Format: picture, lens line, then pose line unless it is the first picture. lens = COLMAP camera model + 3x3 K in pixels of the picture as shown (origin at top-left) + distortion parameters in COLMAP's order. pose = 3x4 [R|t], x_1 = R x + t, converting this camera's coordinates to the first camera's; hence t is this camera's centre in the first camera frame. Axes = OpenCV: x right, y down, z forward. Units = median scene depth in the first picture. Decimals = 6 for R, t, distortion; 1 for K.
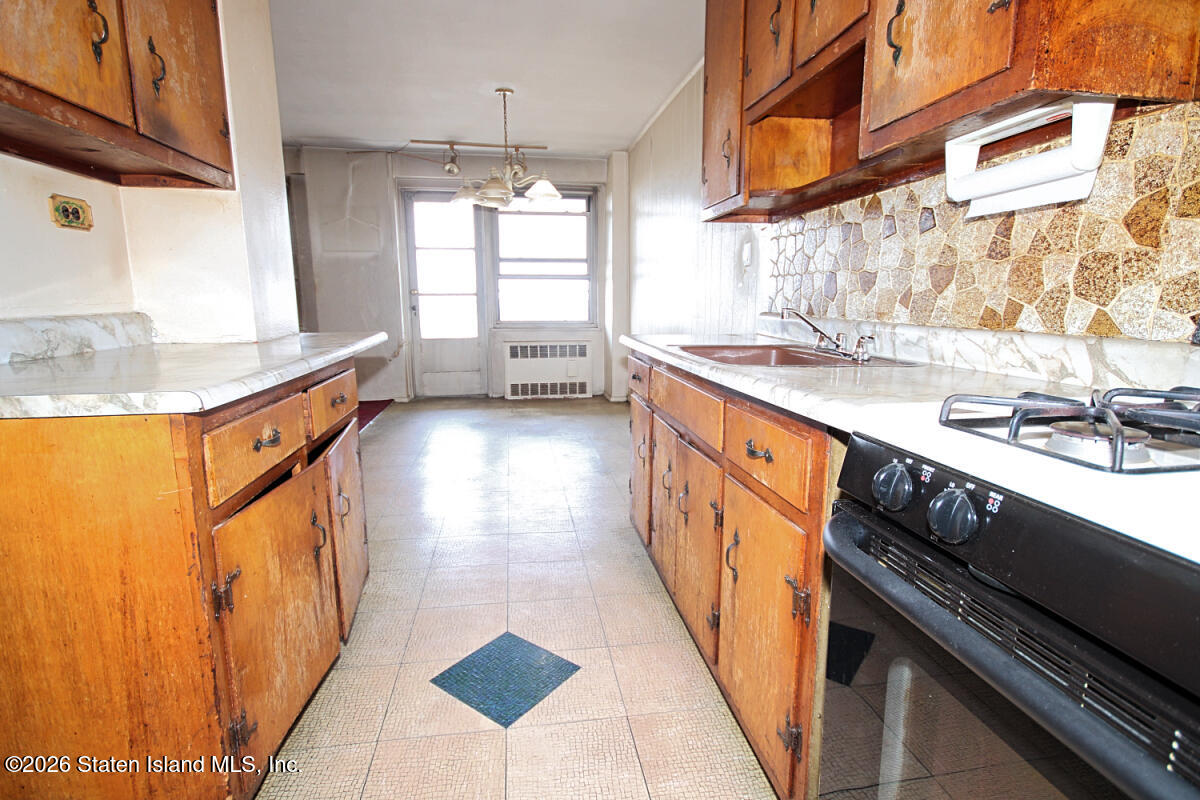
lens RADIAL K [[586.8, 0, 604.7], [0, 586.8, 402.6], [0, 0, 1]] dist [0.014165, -0.014772]
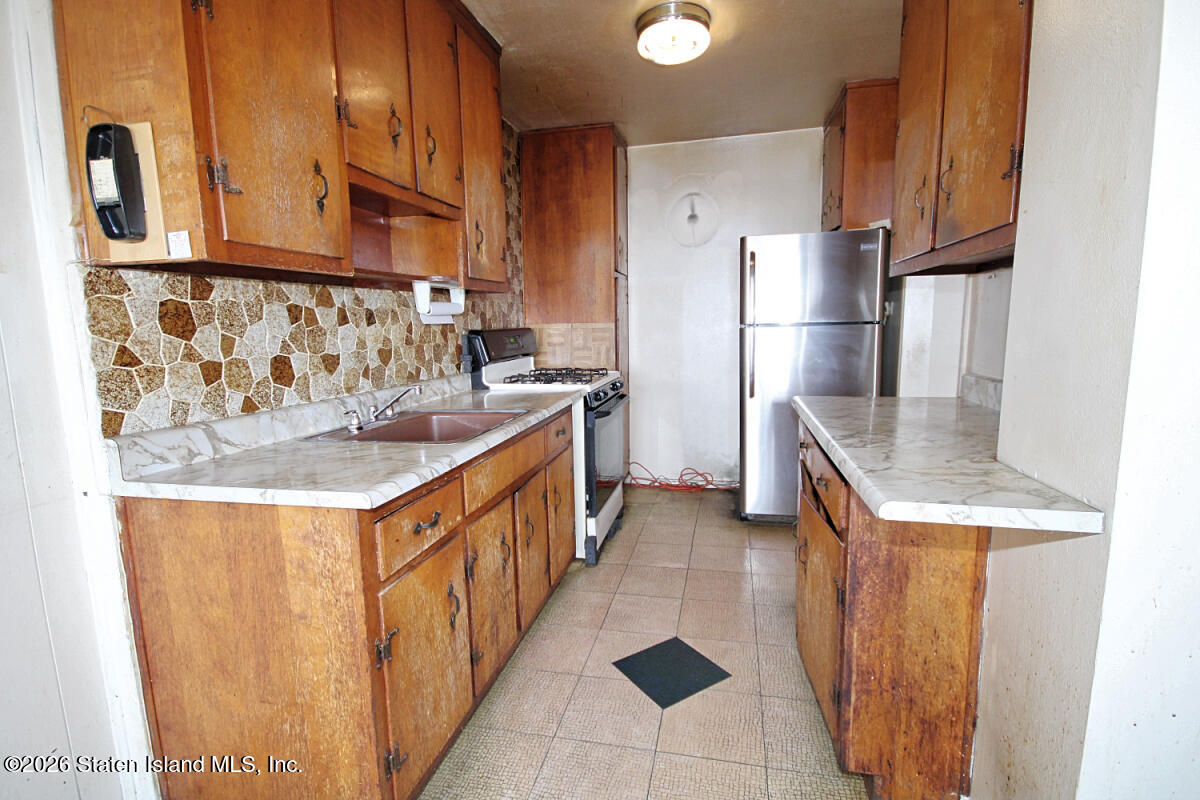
lens RADIAL K [[579.2, 0, 600.0], [0, 579.2, 400.0], [0, 0, 1]] dist [0.001070, -0.000278]
pose [[-0.934440, -0.029001, 0.354938, -0.501339], [0.082368, 0.952052, 0.294638, -0.509423], [-0.346465, 0.304557, -0.887247, 2.205311]]
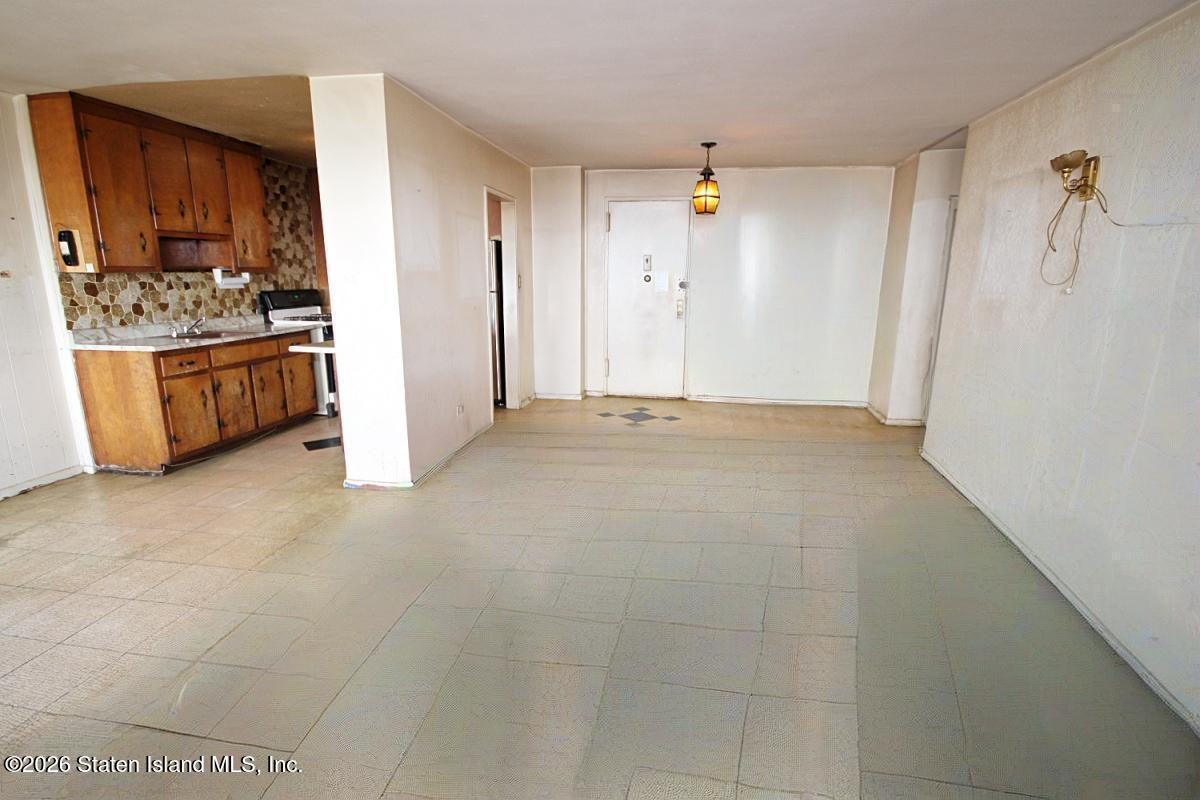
lens RADIAL K [[586.8, 0, 604.7], [0, 586.8, 402.6], [0, 0, 1]] dist [0.014165, -0.014772]
pose [[-0.956031, -0.066690, 0.285583, -2.564525], [0.047596, 0.925606, 0.375484, -0.831570], [-0.289378, 0.372567, -0.881734, 3.447933]]
